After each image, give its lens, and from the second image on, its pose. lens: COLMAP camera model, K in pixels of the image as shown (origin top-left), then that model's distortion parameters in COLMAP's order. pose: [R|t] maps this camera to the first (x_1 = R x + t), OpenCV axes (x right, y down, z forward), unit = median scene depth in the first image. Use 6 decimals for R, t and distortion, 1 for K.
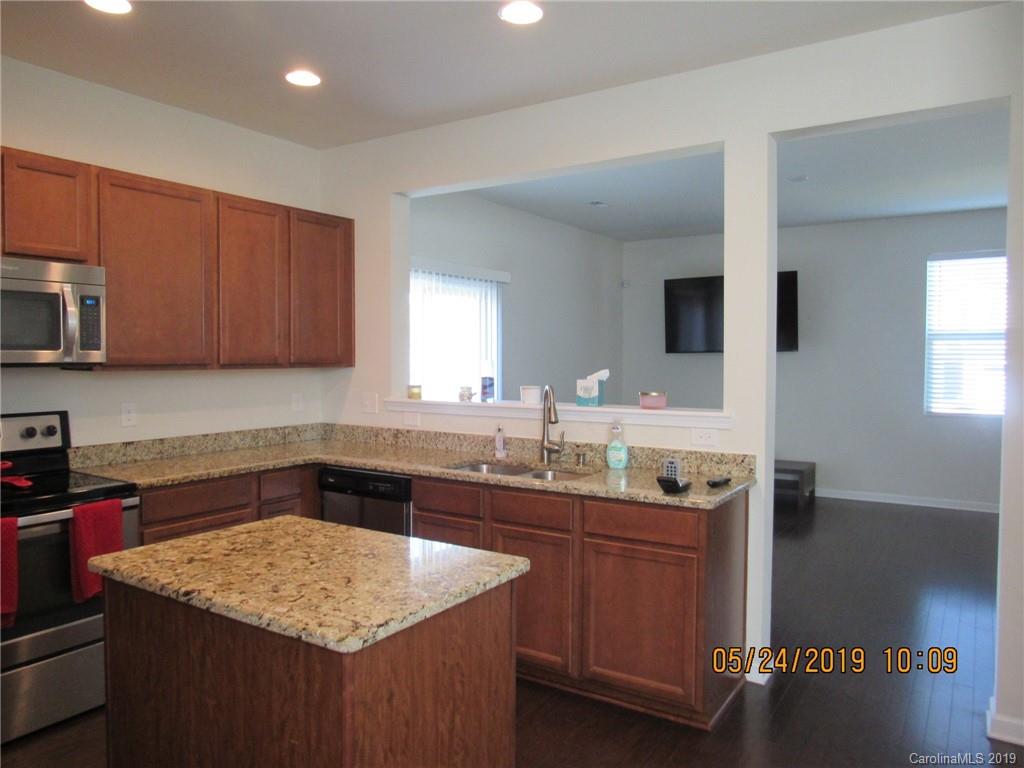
lens RADIAL K [[723.3, 0, 512.0], [0, 723.3, 384.0], [0, 0, 1]] dist [-0.031340, 0.002831]
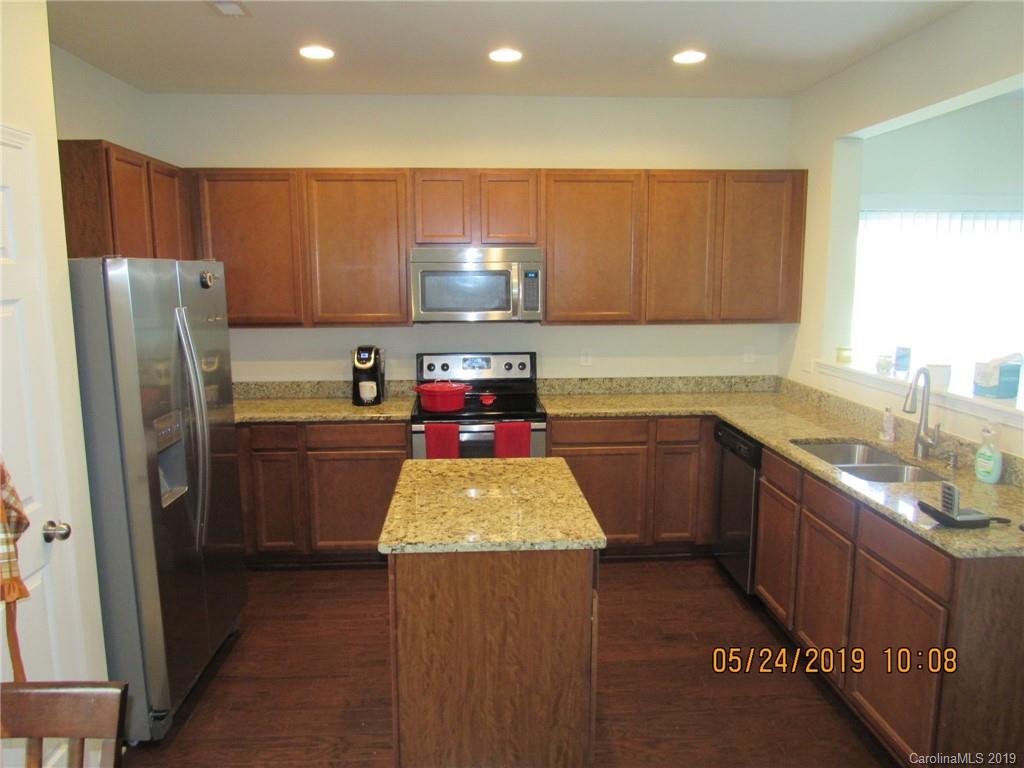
lens RADIAL K [[723.3, 0, 512.0], [0, 723.3, 384.0], [0, 0, 1]] dist [-0.031340, 0.002831]
pose [[0.594834, 0.116389, -0.795378, 0.437927], [-0.025300, 0.991683, 0.126194, -0.071929], [0.803450, -0.054942, 0.592832, 0.130312]]
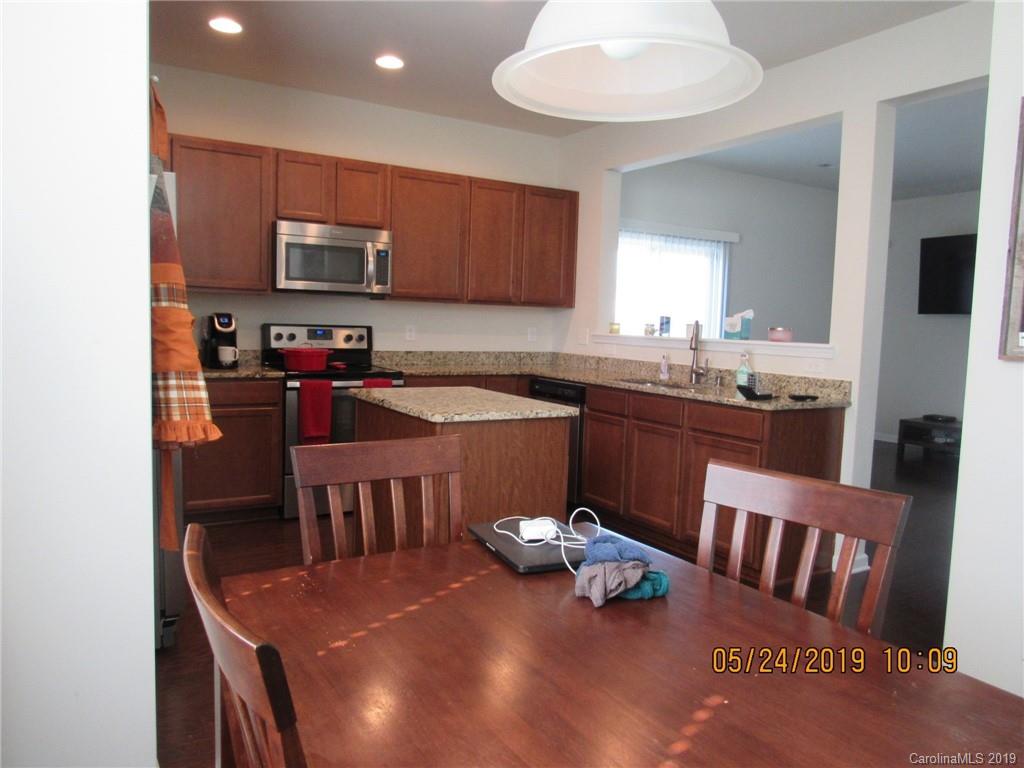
lens RADIAL K [[719.6, 0, 512.0], [0, 719.6, 384.0], [0, 0, 1]] dist [-0.041496, 0.001648]
pose [[0.901689, 0.065883, -0.427337, 0.305245], [-0.047718, 0.997449, 0.053092, 0.061932], [0.429744, -0.027481, 0.902532, -0.258073]]
